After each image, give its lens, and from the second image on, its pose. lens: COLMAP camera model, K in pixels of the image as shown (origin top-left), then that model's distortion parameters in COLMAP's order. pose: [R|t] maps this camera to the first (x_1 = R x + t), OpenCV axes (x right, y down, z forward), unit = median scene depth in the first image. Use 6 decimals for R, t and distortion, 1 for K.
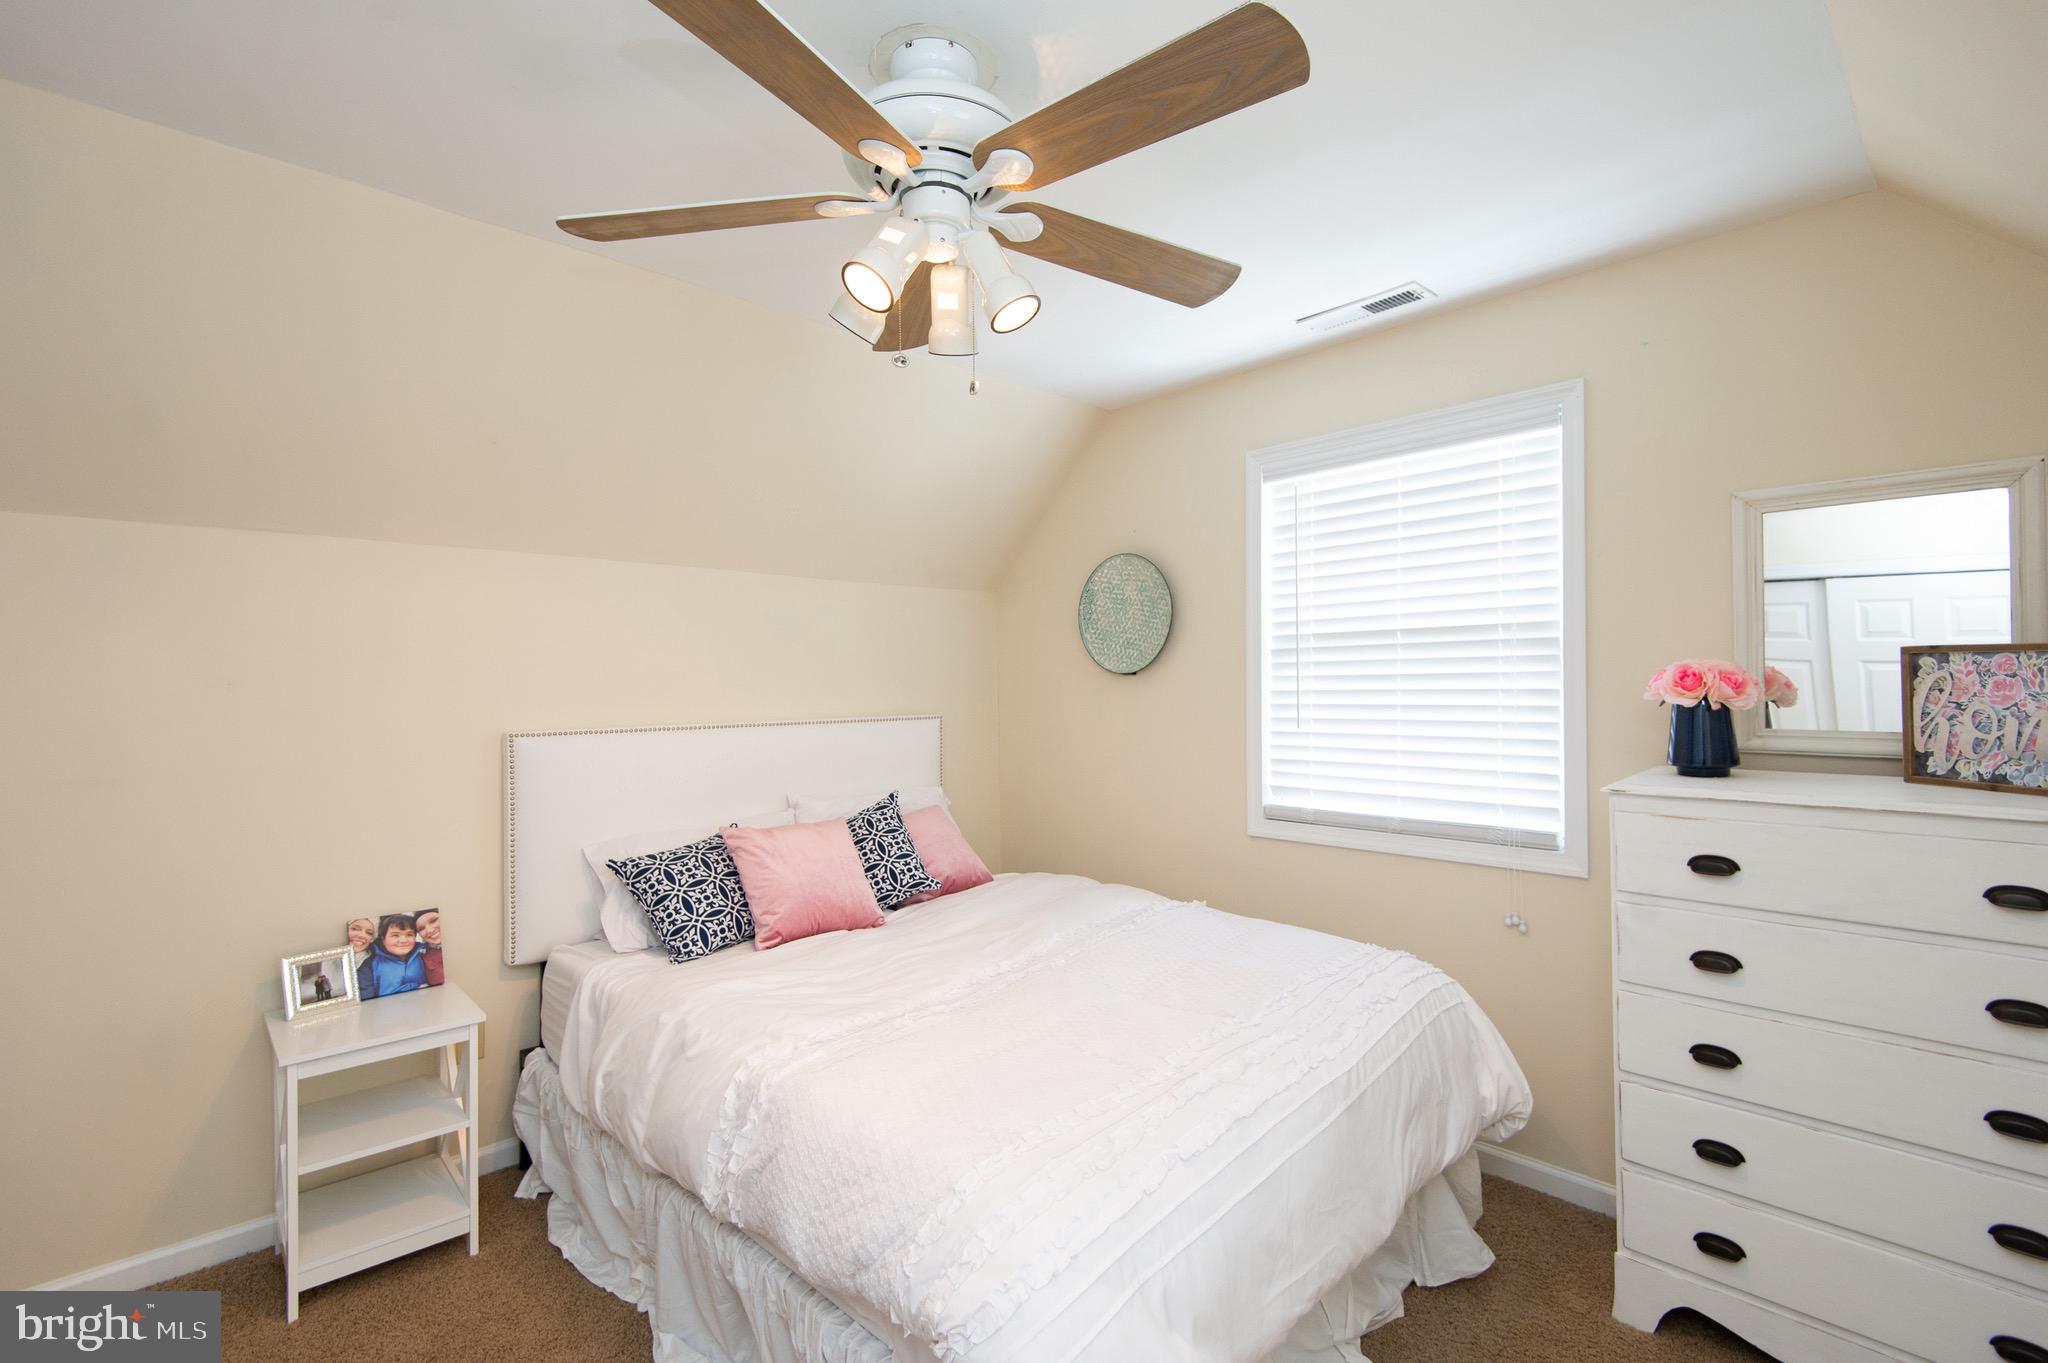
lens RADIAL K [[931.6, 0, 1019.4], [0, 931.6, 681.8], [0, 0, 1]] dist [0.012735, -0.007345]
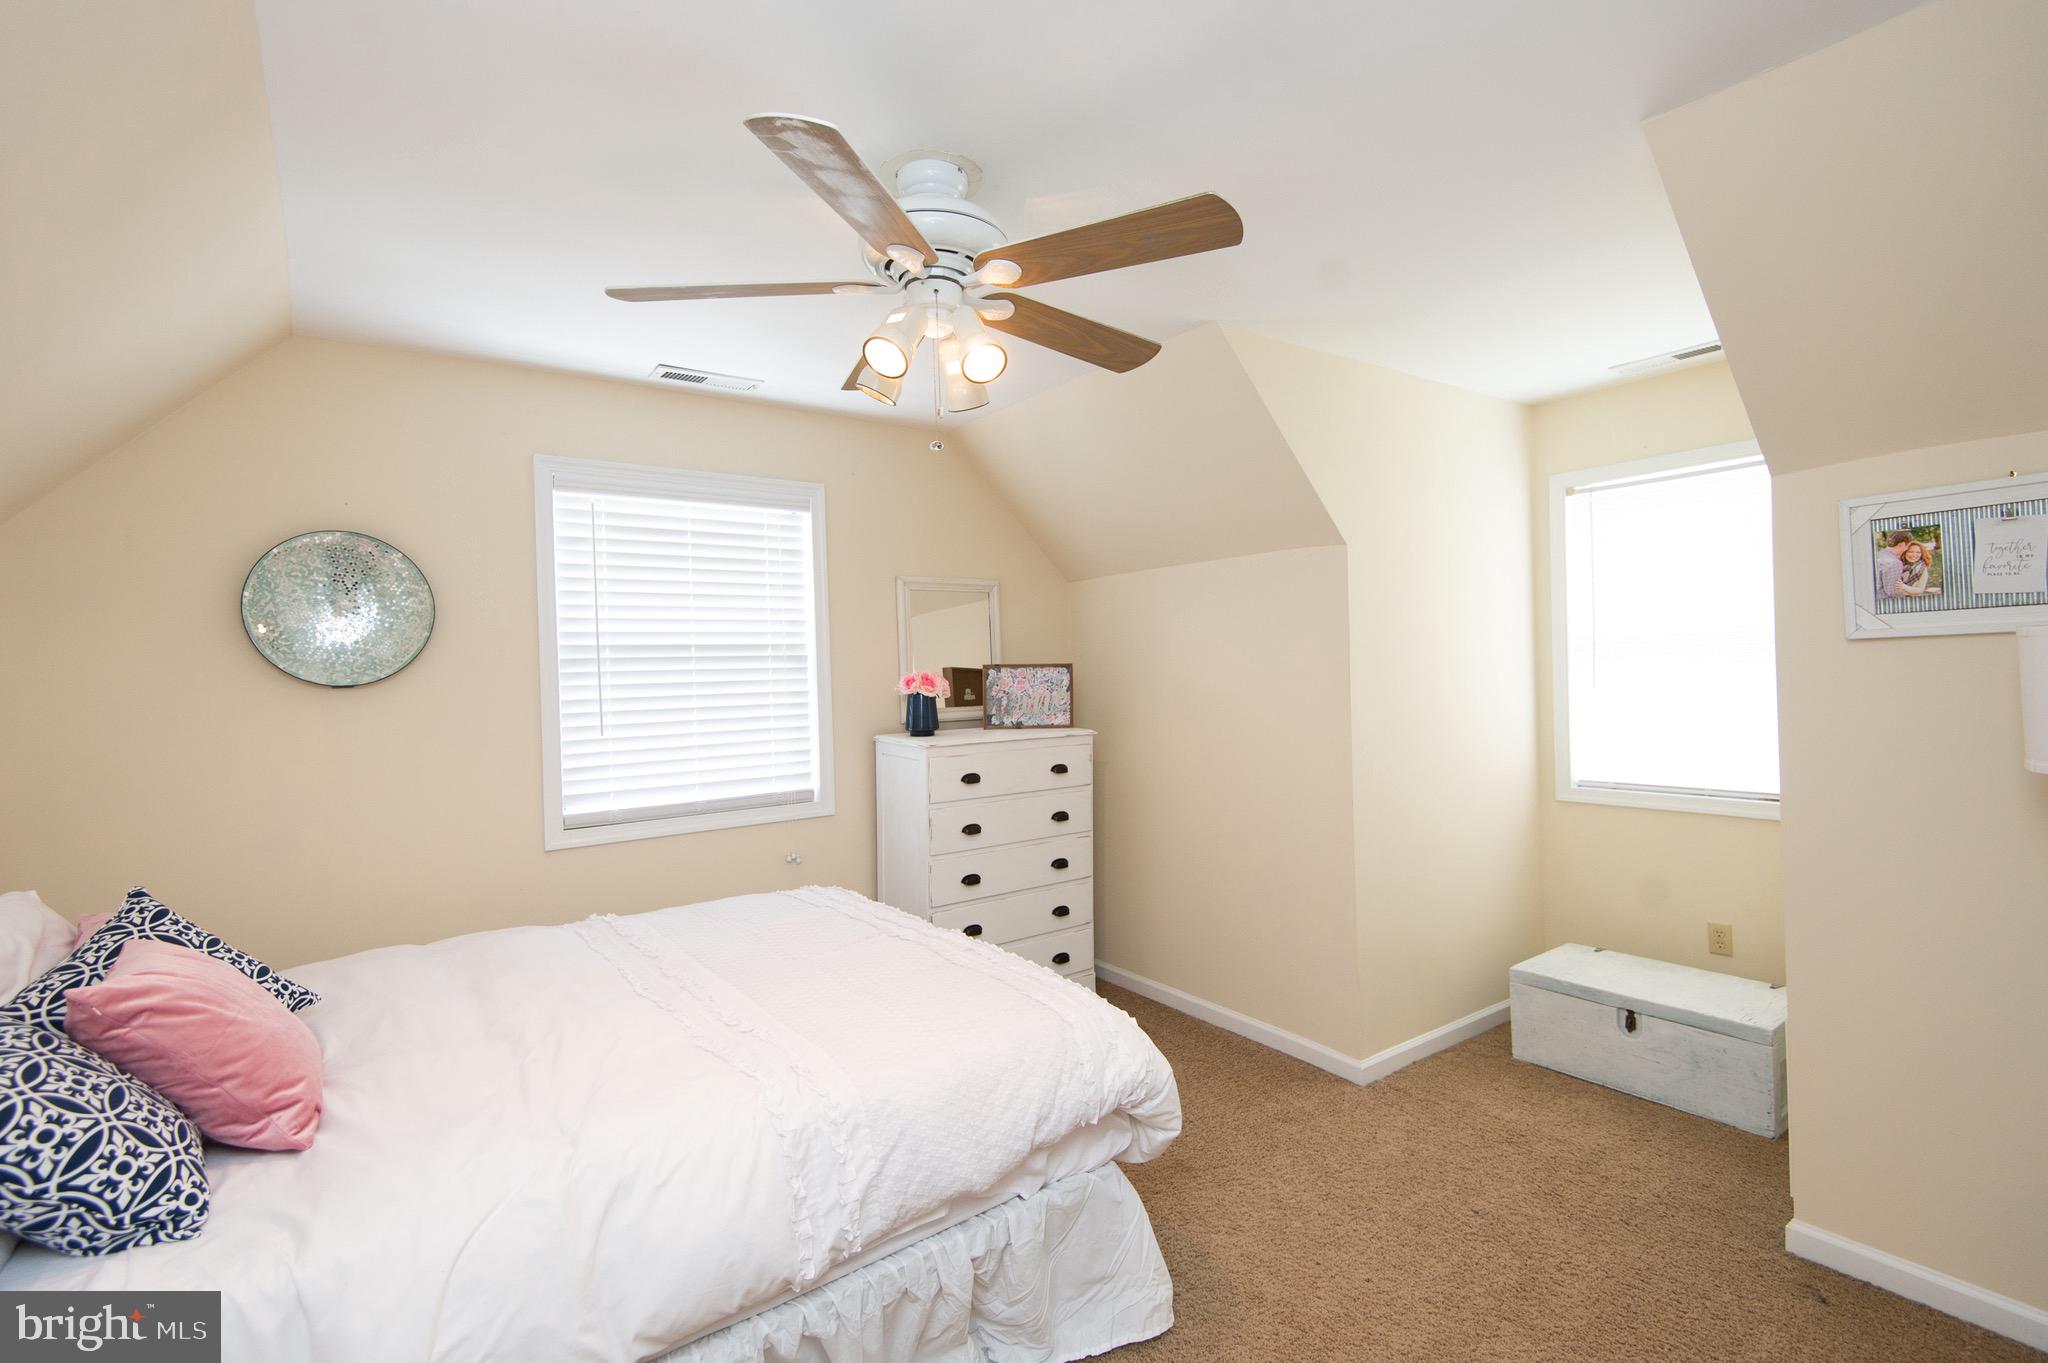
lens RADIAL K [[931.6, 0, 1019.4], [0, 931.6, 681.8], [0, 0, 1]] dist [0.012735, -0.007345]
pose [[0.089229, -0.016482, 0.995875, -0.778722], [0.012705, 0.999801, 0.015409, -0.022446], [-0.995930, 0.011277, 0.089421, 0.489993]]
